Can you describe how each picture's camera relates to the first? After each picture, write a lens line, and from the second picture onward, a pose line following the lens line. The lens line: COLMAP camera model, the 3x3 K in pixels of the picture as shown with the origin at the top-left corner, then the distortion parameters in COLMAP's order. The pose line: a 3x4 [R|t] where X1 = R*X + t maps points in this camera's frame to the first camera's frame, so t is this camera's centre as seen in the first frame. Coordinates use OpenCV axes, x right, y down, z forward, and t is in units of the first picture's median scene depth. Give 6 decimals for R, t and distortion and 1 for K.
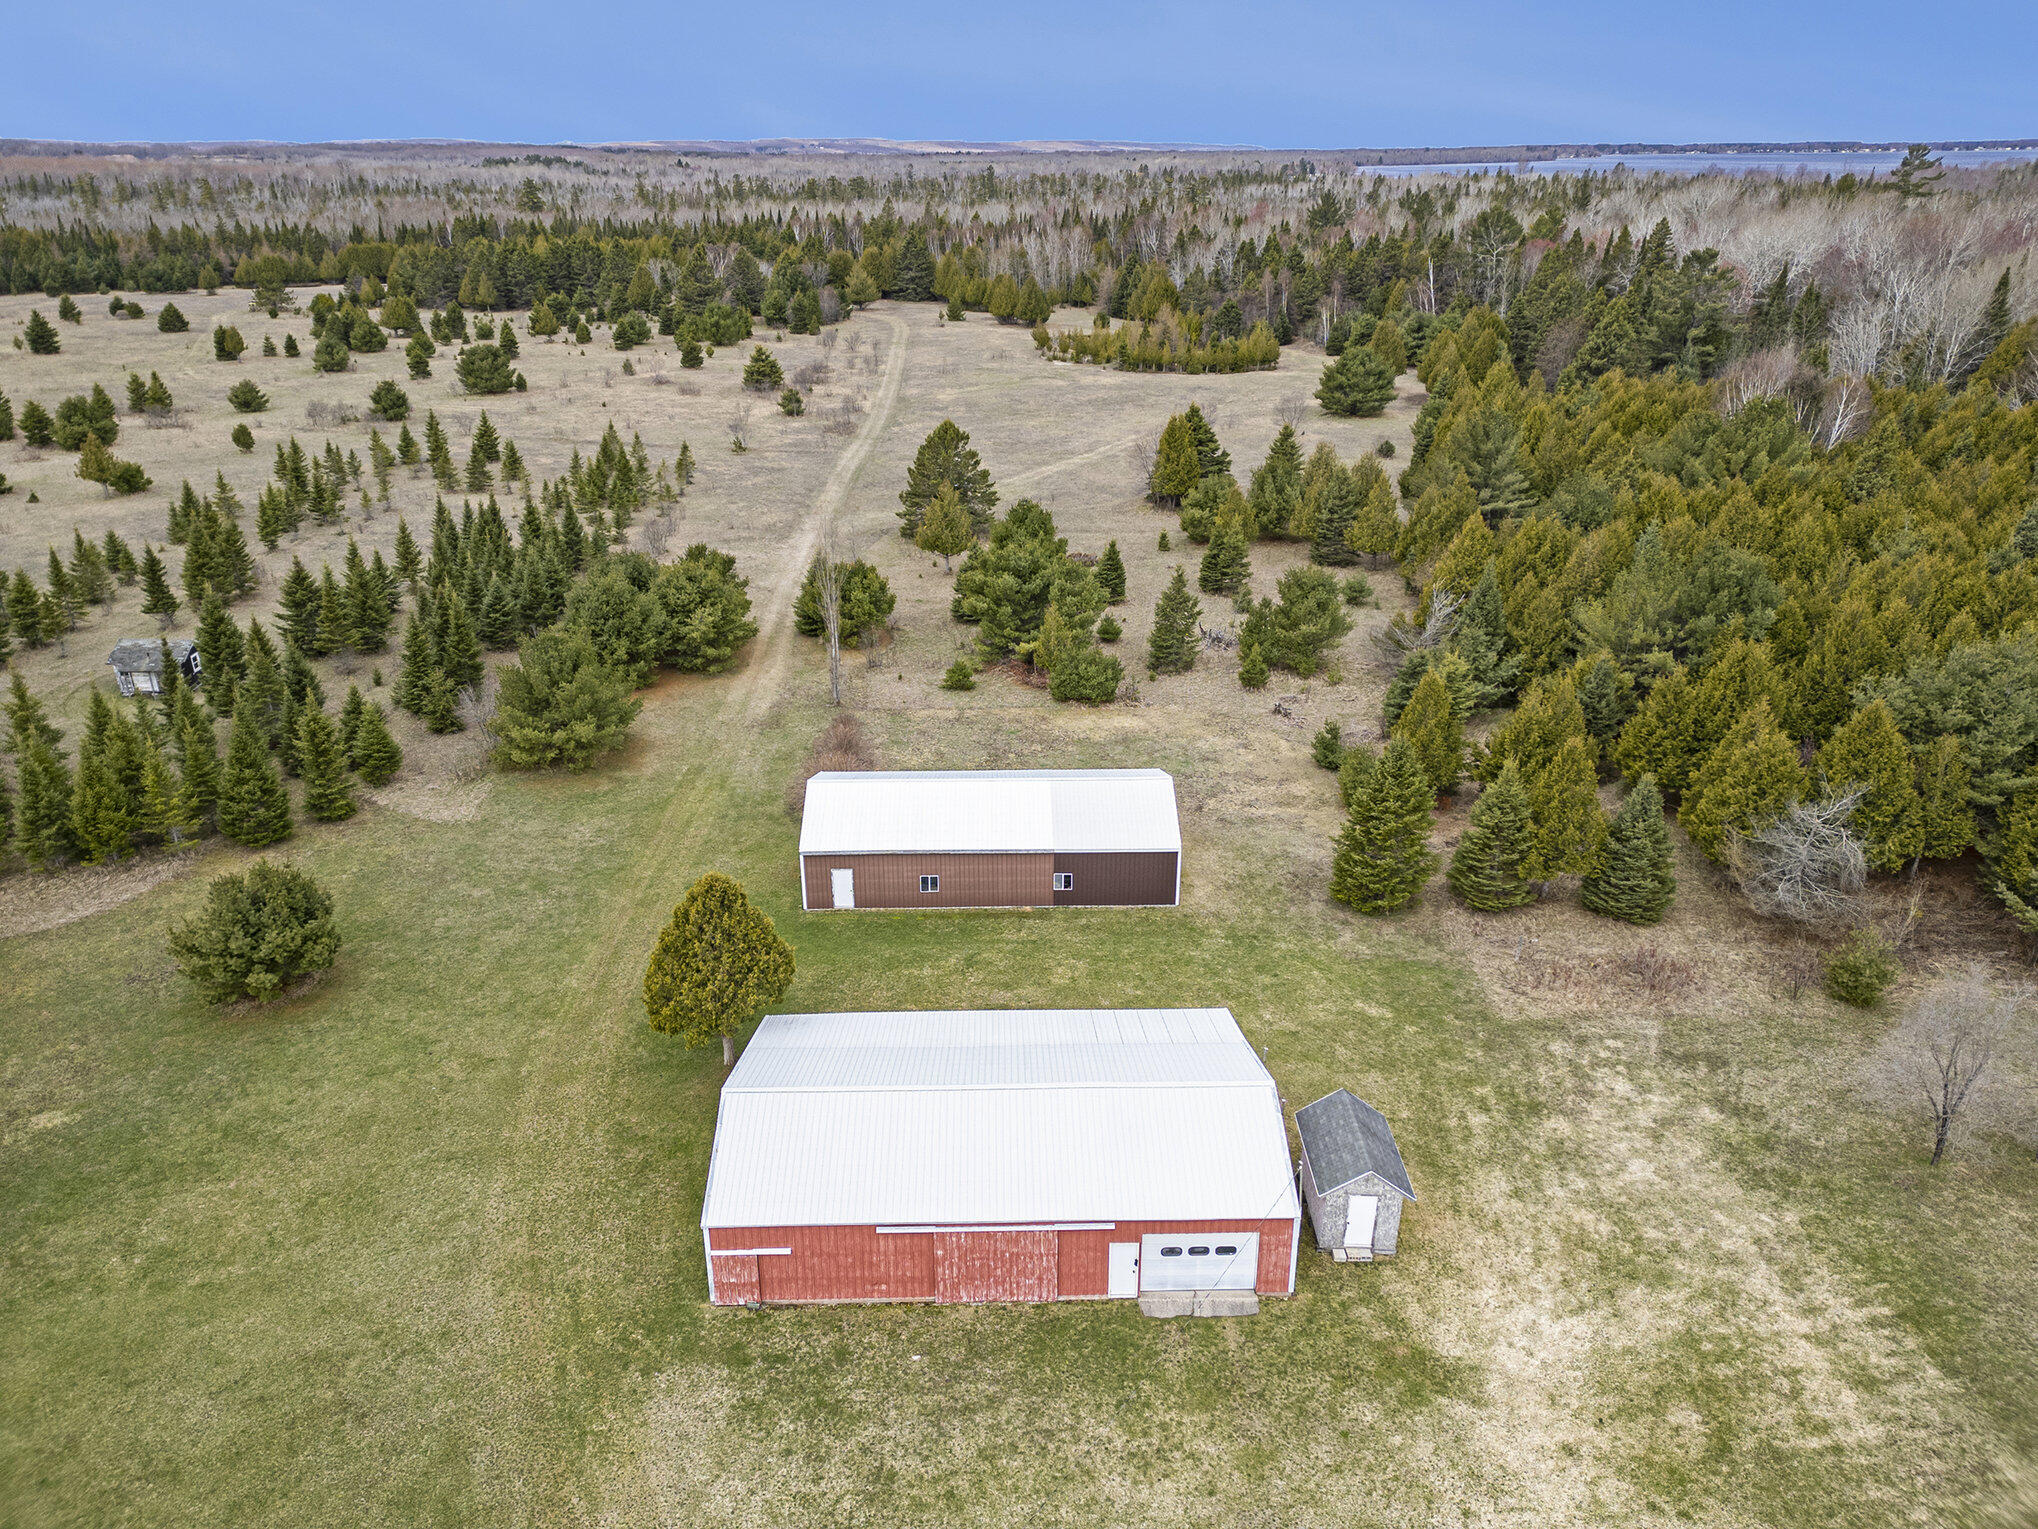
lens RADIAL K [[1413.4, 0, 1019.0], [0, 1413.4, 764.5], [0, 0, 1]] dist [0.090644, -0.096851]
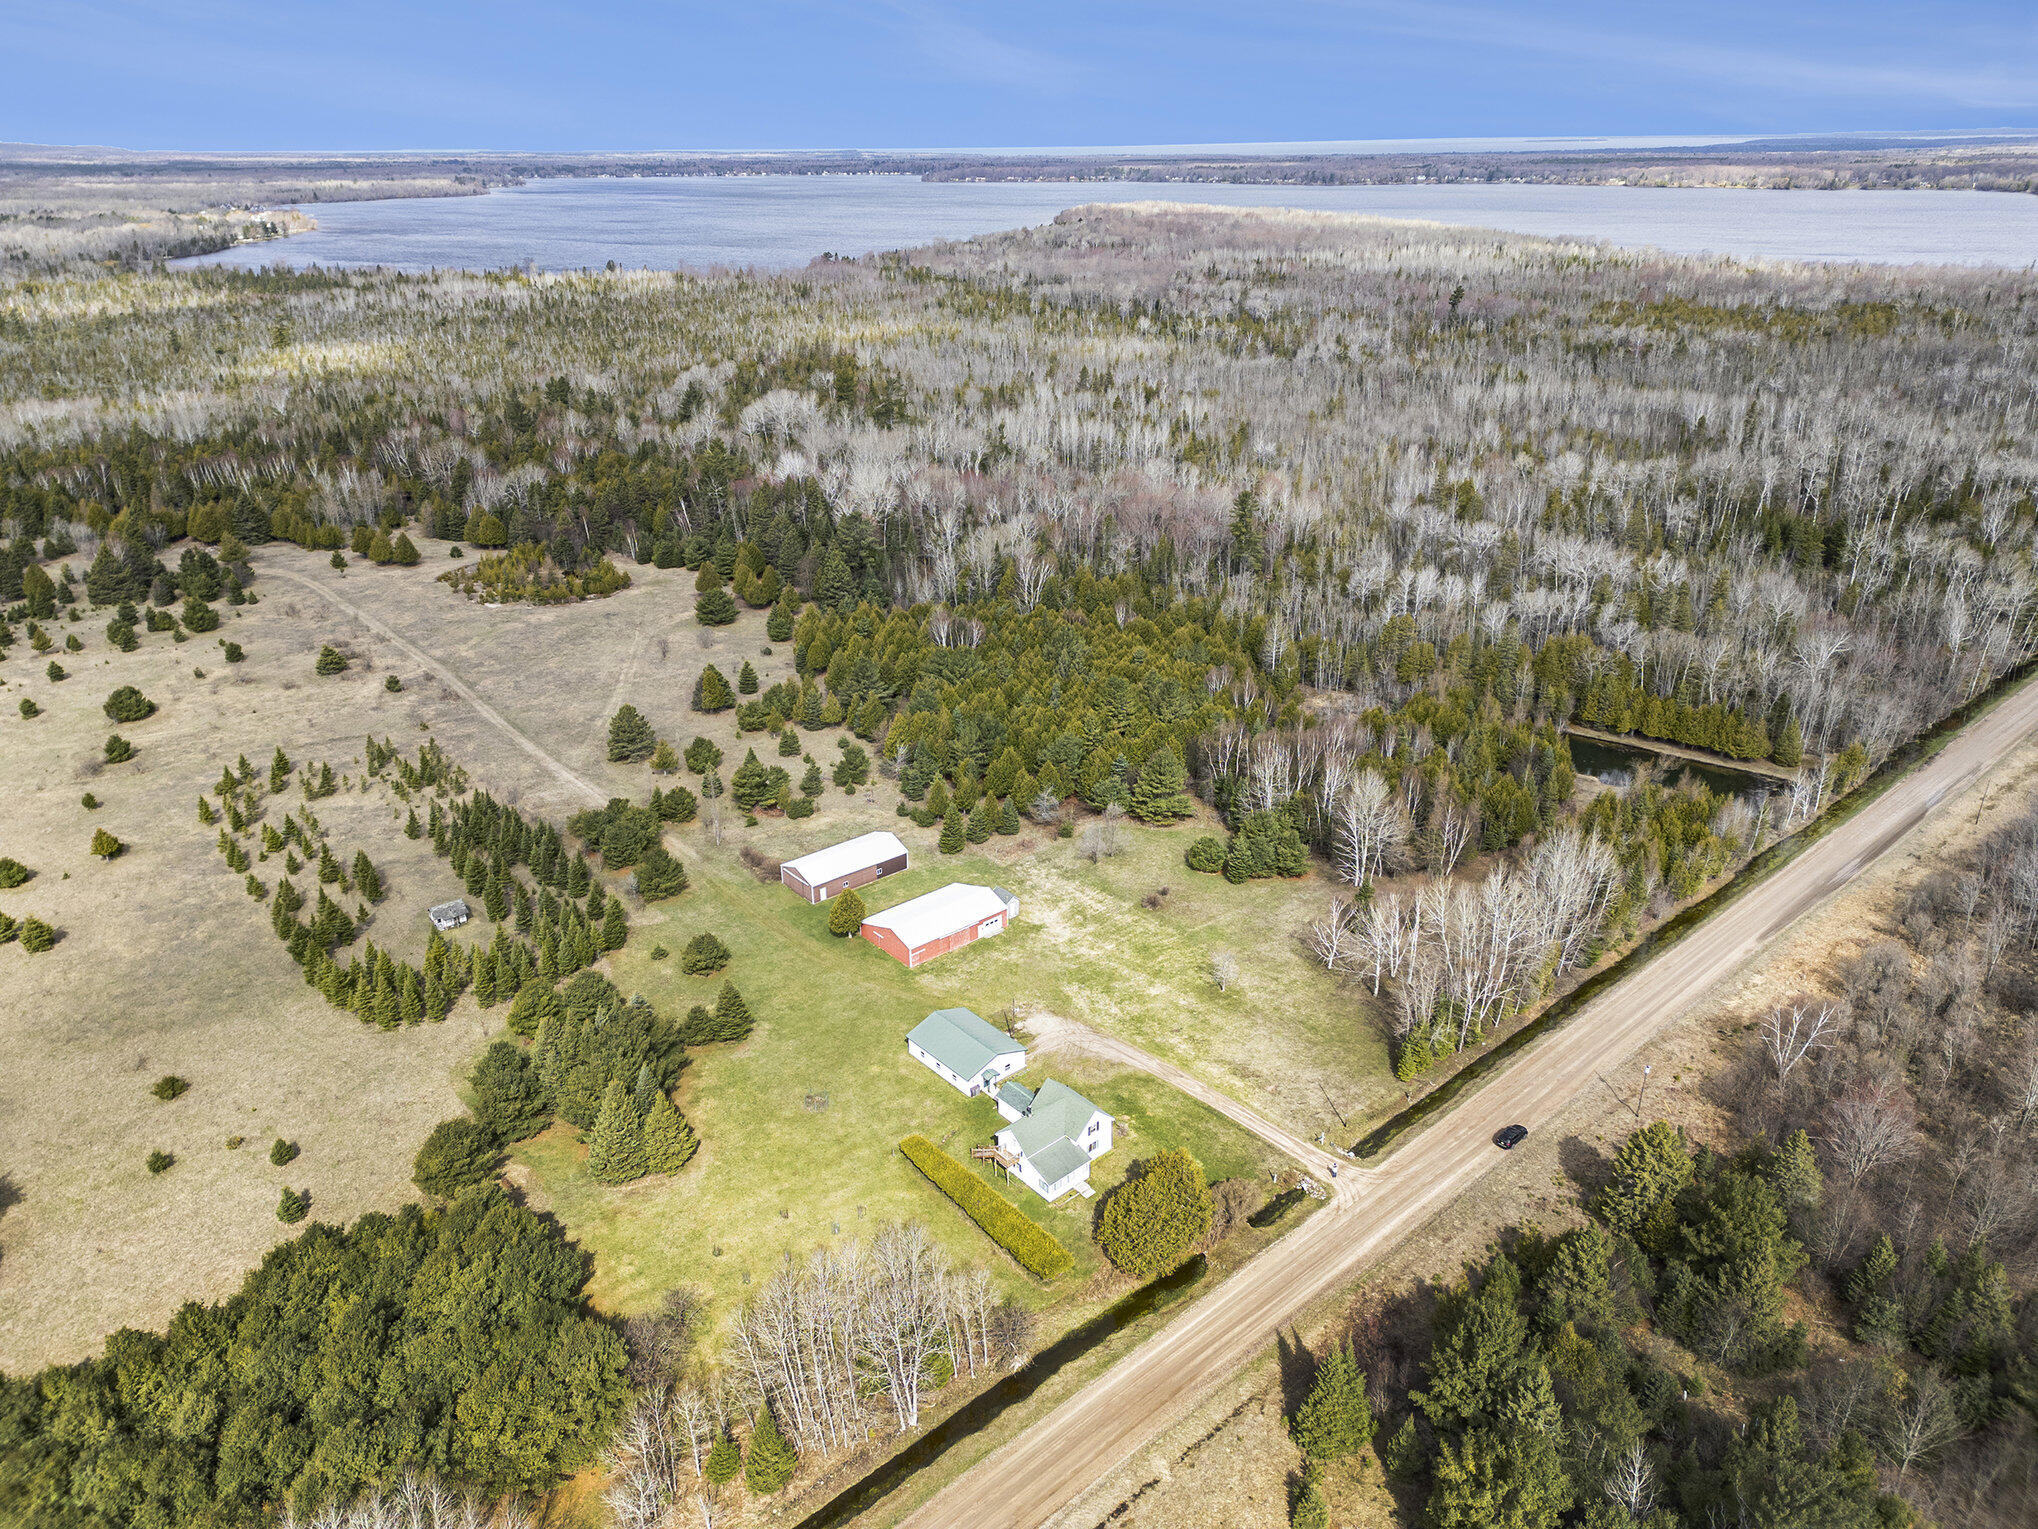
lens RADIAL K [[1413.4, 0, 1019.0], [0, 1413.4, 764.5], [0, 0, 1]] dist [0.090644, -0.096851]
pose [[0.780735, -0.255621, 0.570185, -1.509331], [0.250086, 0.964054, 0.089762, -0.368538], [-0.572634, 0.072515, 0.816598, -1.888971]]
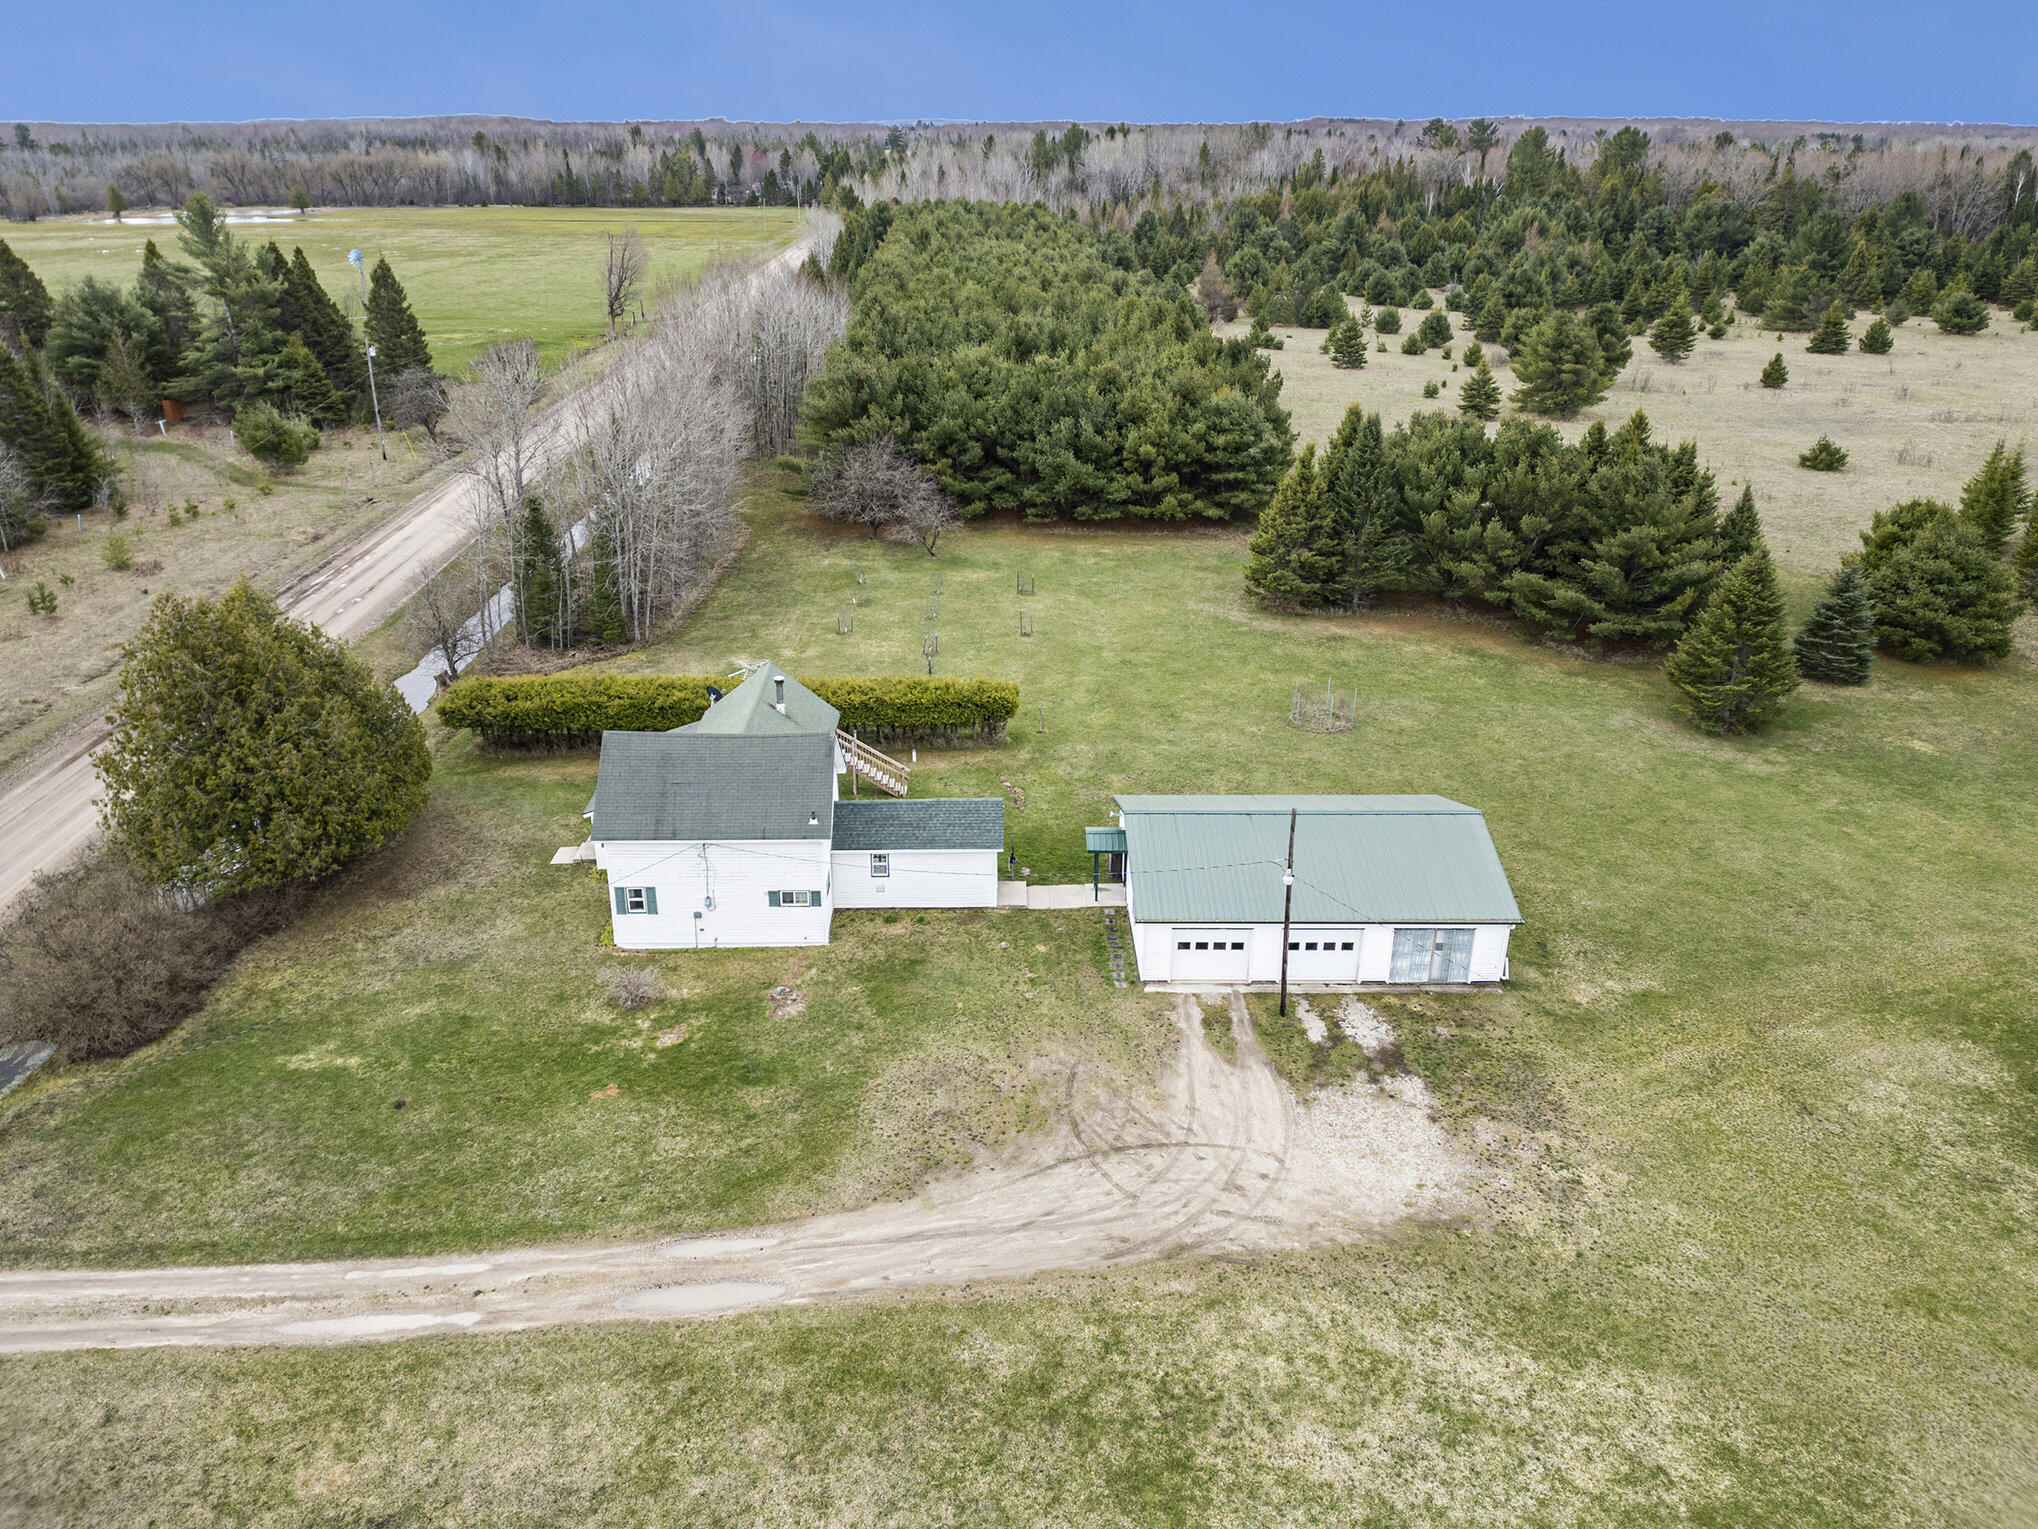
lens RADIAL K [[1481.8, 0, 1014.9], [0, 1481.8, 625.4], [0, 0, 1]] dist [0.086984, -0.100279]
pose [[-0.021605, 0.313610, -0.949306, 0.460055], [-0.396076, 0.869151, 0.296144, 0.056486], [0.917964, 0.382395, 0.105436, 0.051259]]
